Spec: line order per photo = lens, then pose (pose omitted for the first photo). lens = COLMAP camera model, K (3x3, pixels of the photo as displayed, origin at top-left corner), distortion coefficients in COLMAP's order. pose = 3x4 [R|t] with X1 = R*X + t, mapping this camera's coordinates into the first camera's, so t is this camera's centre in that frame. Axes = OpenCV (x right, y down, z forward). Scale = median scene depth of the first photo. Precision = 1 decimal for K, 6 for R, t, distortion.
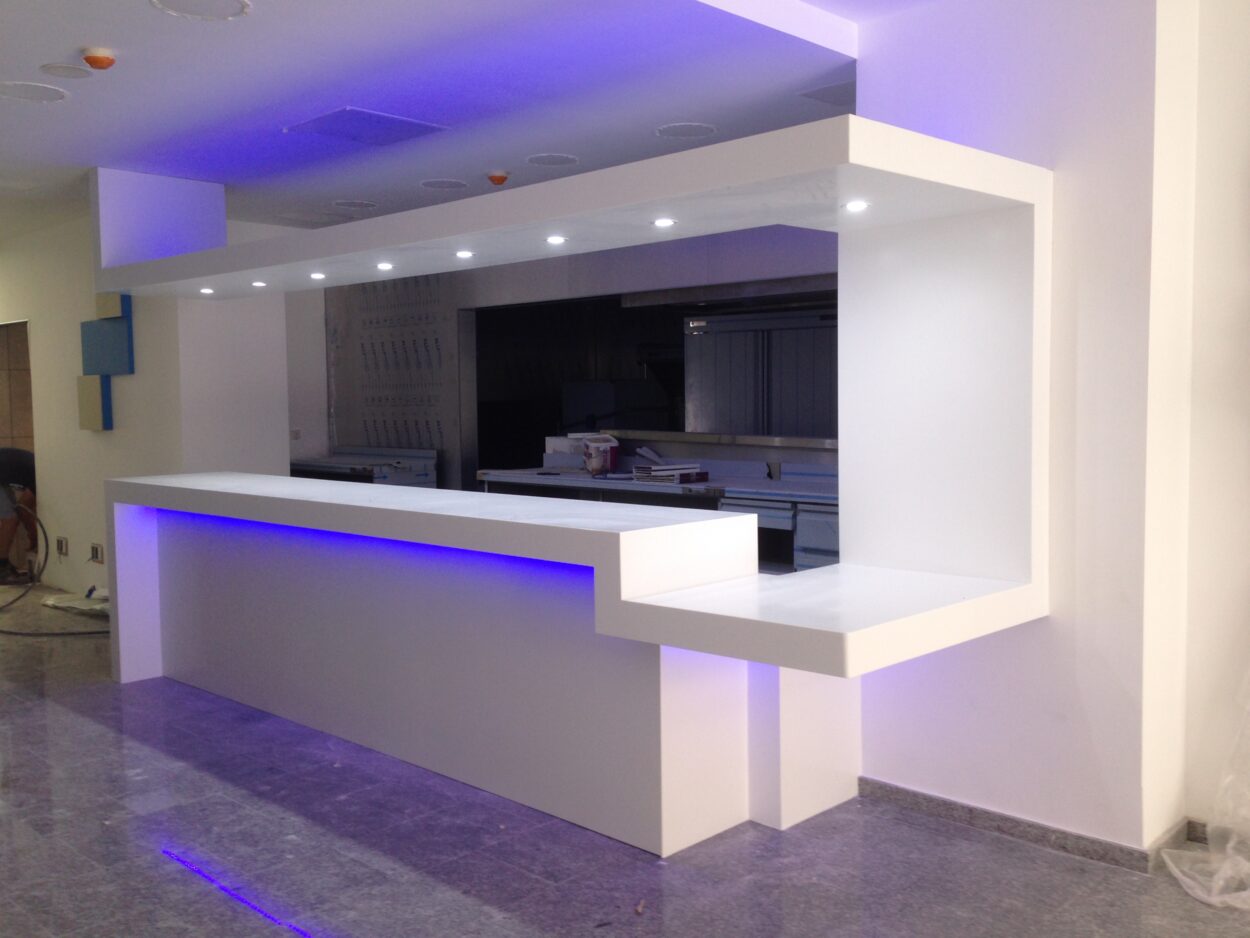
lens RADIAL K [[1158.1, 0, 629.6], [0, 1158.1, 469.0], [0, 0, 1]] dist [0.138288, -0.272906]
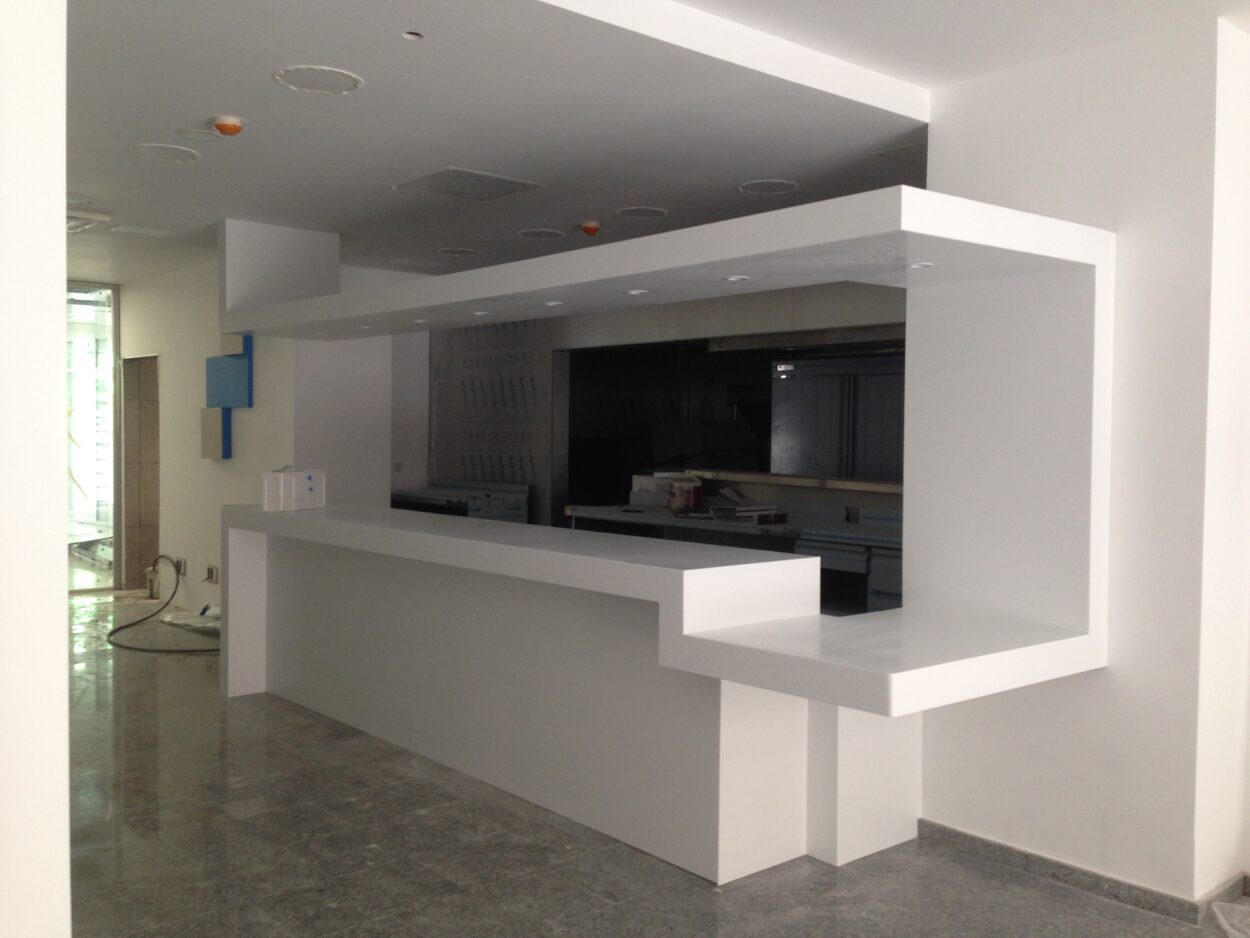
lens RADIAL K [[1163.3, 0, 626.1], [0, 1163.3, 463.9], [0, 0, 1]] dist [0.115349, -0.238086]
pose [[0.995529, 0.024068, -0.091339, 0.029524], [-0.027269, 0.999051, -0.033953, -0.004140], [0.090436, 0.036292, 0.995241, -0.054642]]
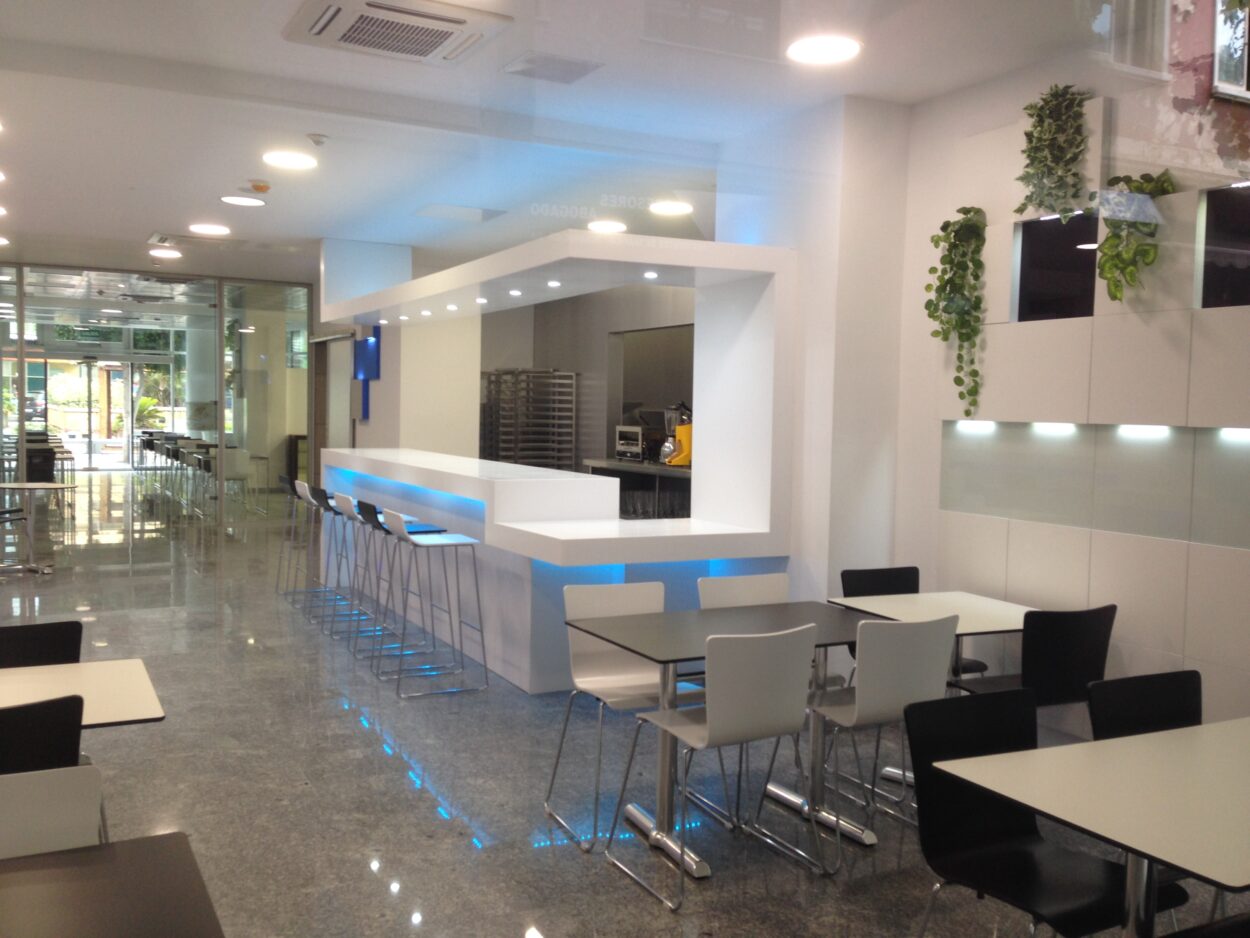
lens RADIAL K [[1156.3, 0, 620.8], [0, 1156.3, 469.0], [0, 0, 1]] dist [0.132930, -0.253477]
pose [[0.944660, 0.044987, -0.324950, 0.558751], [-0.049135, 0.998782, -0.004566, 0.031766], [0.324349, 0.020280, 0.945720, -0.373736]]
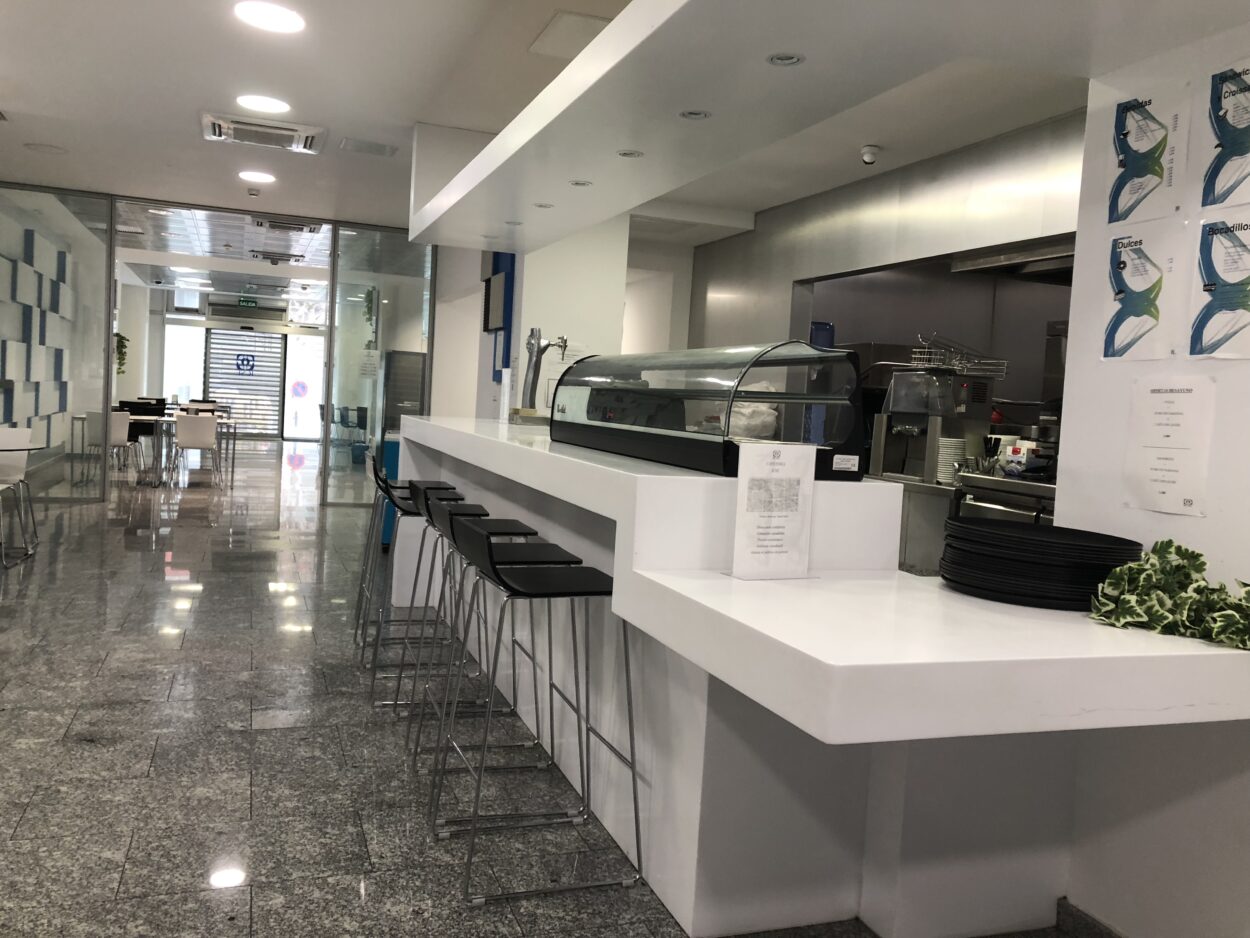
lens RADIAL K [[1028.6, 0, 610.6], [0, 1028.6, 462.2], [0, 0, 1]] dist [0.031596, 0.005680]
pose [[0.888438, 0.092324, -0.449615, 0.216425], [-0.099785, 0.994983, 0.007133, 0.035688], [0.448018, 0.038528, 0.893194, 0.355596]]
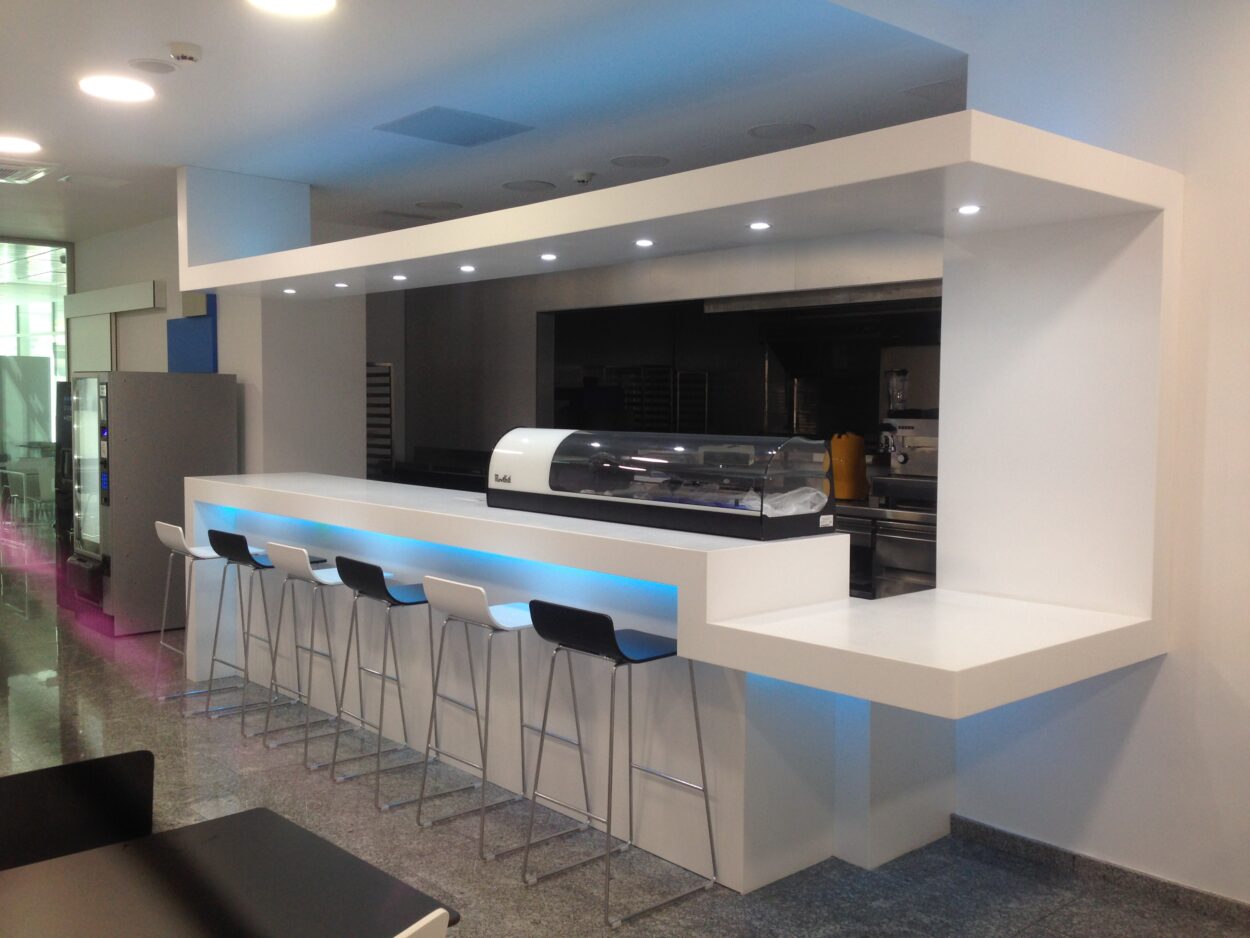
lens RADIAL K [[1156.3, 0, 620.8], [0, 1156.3, 469.0], [0, 0, 1]] dist [0.132930, -0.253477]
pose [[0.997460, 0.023350, -0.067293, -0.012320], [-0.023535, 0.999721, -0.001959, -0.007404], [0.067229, 0.003538, 0.997731, 0.041487]]
